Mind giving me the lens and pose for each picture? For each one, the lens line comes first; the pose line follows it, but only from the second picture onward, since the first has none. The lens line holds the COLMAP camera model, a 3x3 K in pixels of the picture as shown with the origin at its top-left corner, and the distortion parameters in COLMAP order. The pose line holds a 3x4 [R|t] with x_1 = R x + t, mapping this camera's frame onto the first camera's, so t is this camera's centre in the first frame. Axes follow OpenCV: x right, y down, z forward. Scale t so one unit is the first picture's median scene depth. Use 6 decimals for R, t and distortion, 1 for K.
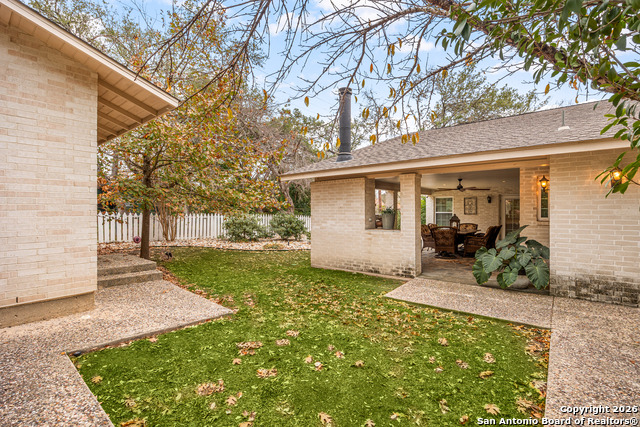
lens RADIAL K [[297.8, 0, 321.0], [0, 297.8, 212.4], [0, 0, 1]] dist [-0.000991, -0.000028]
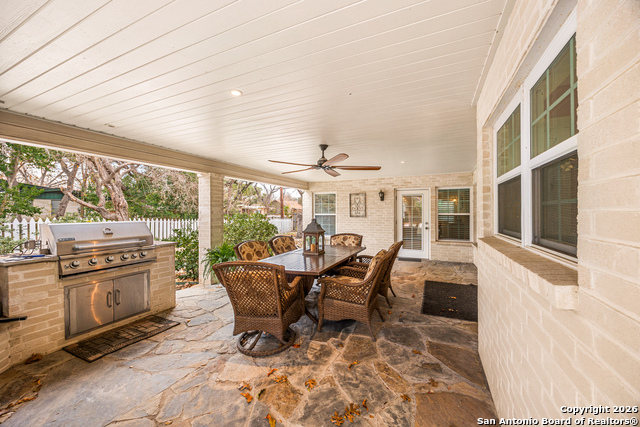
lens RADIAL K [[246.4, 0, 319.4], [0, 246.4, 213.5], [0, 0, 1]] dist [-0.003032, 0.000116]
pose [[0.967203, -0.001580, 0.254000, 0.278807], [0.001512, 0.999999, 0.000463, -0.001972], [-0.254001, -0.000064, 0.967204, 0.481551]]
